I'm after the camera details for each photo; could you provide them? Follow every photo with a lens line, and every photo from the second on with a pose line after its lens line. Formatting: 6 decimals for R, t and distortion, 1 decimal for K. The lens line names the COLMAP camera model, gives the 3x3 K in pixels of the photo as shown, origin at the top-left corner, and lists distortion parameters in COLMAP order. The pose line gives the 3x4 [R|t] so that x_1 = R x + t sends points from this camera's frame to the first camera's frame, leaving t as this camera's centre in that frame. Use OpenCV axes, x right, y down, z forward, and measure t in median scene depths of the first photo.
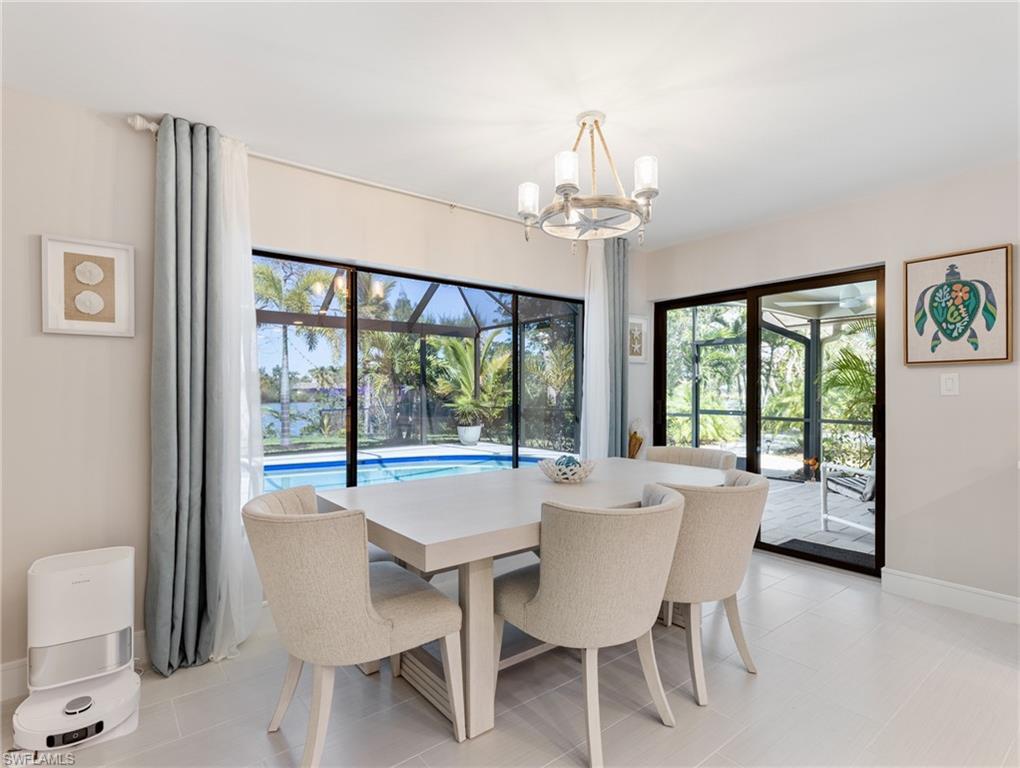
lens RADIAL K [[505.4, 0, 514.1], [0, 505.4, 392.9], [0, 0, 1]] dist [0.003560, -0.000152]
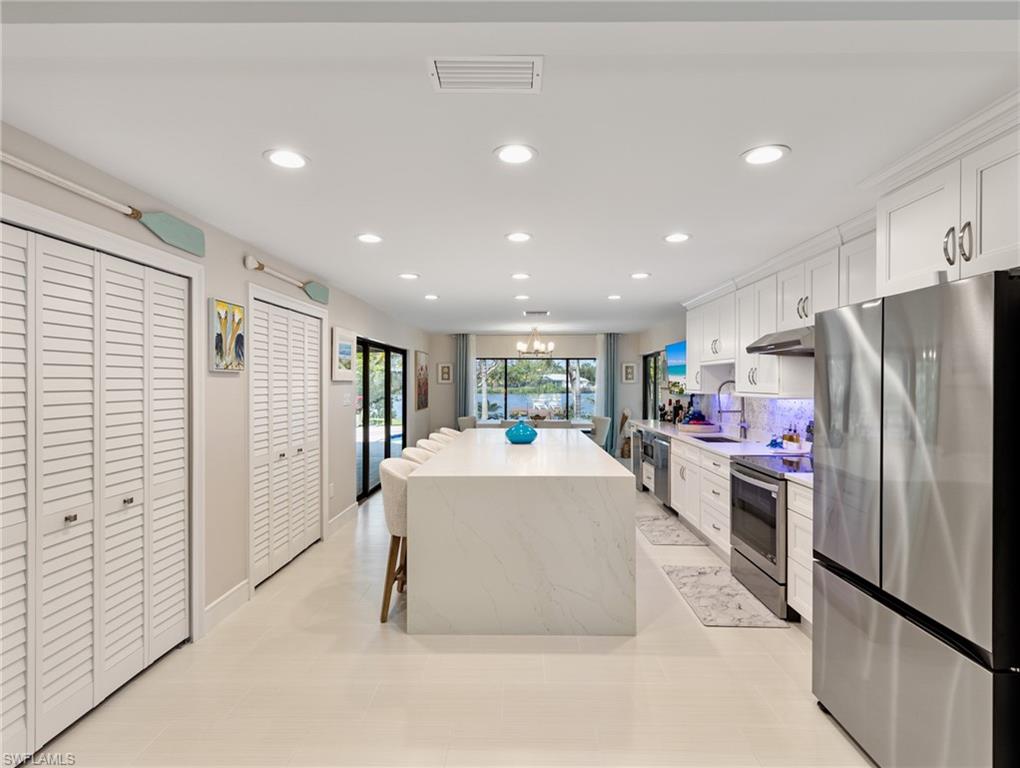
lens RADIAL K [[515.2, 0, 515.3], [0, 515.2, 378.4], [0, 0, 1]] dist [0.005299, -0.000320]
pose [[0.767246, -0.000626, -0.641353, 2.605711], [-0.004313, 0.999972, -0.006135, -0.127536], [0.641339, 0.007473, 0.767221, -2.151281]]
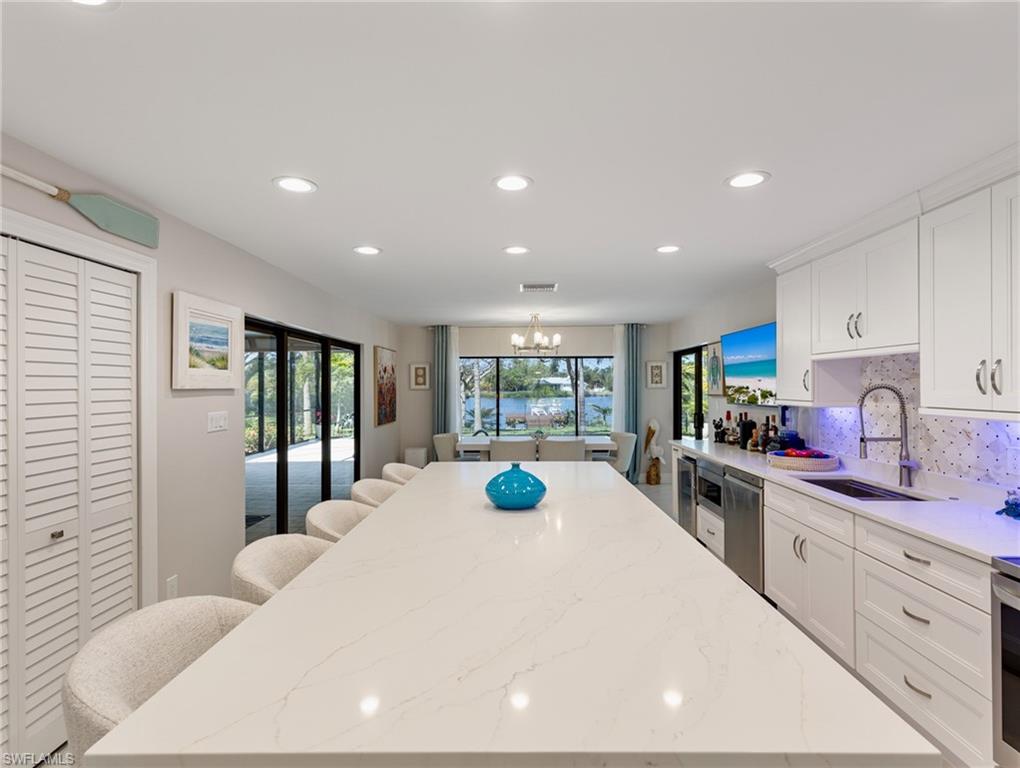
lens RADIAL K [[518.6, 0, 514.4], [0, 518.6, 383.5], [0, 0, 1]] dist [0.004195, -0.001526]
pose [[0.769389, -0.003017, -0.638774, 1.990613], [0.001182, 0.999994, -0.003299, -0.137311], [0.638780, 0.001783, 0.769388, -1.385411]]
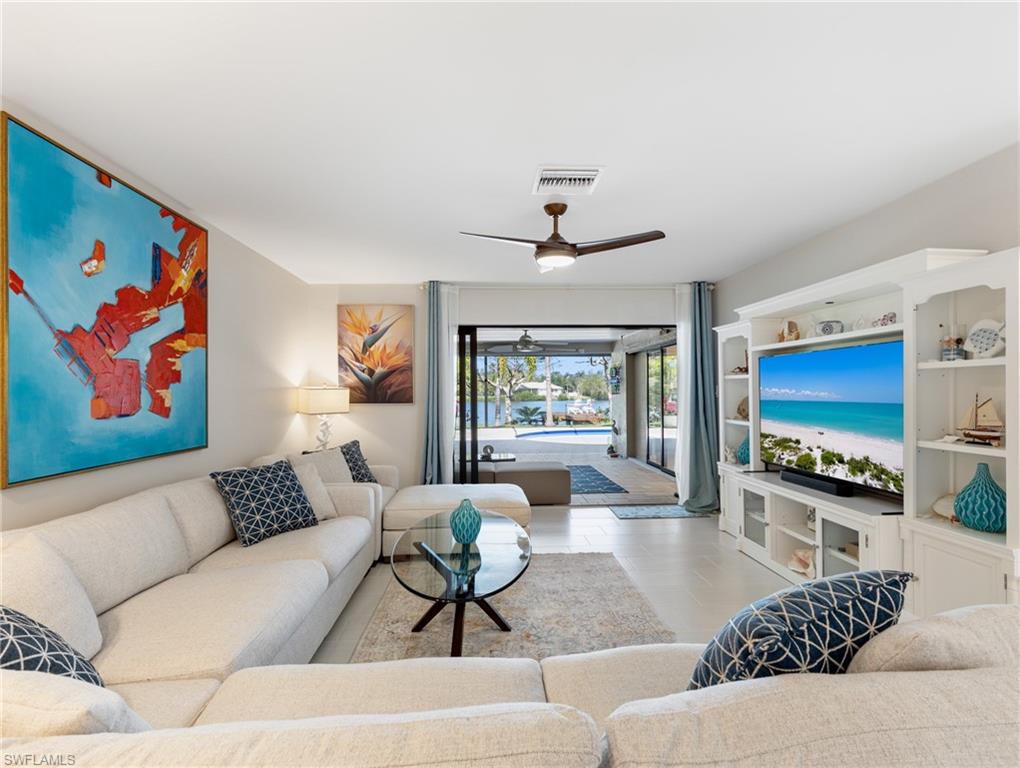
lens RADIAL K [[514.7, 0, 513.0], [0, 514.7, 386.9], [0, 0, 1]] dist [0.005032, -0.001521]
pose [[0.811481, -0.004364, -0.584363, 1.072713], [0.000361, 0.999976, -0.006965, -0.031295], [0.584379, 0.005441, 0.811463, -3.671383]]
